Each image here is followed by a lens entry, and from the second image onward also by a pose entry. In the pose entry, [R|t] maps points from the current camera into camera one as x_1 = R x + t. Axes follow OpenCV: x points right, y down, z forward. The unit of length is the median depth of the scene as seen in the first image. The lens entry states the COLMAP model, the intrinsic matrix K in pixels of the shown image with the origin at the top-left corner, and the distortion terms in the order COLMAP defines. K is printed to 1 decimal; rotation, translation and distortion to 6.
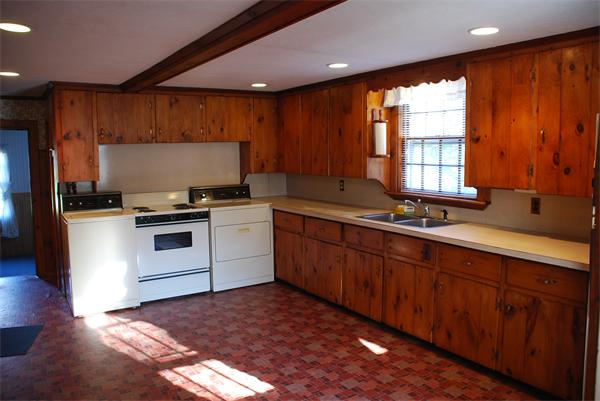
lens RADIAL K [[485.8, 0, 311.8], [0, 485.8, 192.3], [0, 0, 1]] dist [-0.056602, -0.001040]
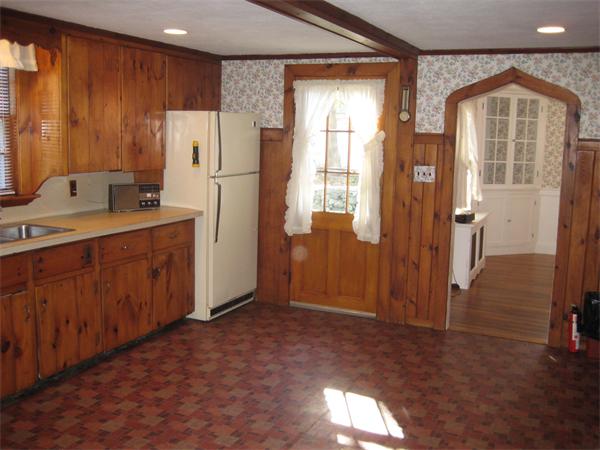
lens RADIAL K [[636.4, 0, 300.0], [0, 636.4, 225.0], [0, 0, 1]] dist [-0.125865, 0.020140]
pose [[-0.535592, -0.136011, 0.833452, -2.050449], [0.045741, 0.980824, 0.189455, -0.280648], [-0.843237, 0.139593, -0.519100, 2.933656]]
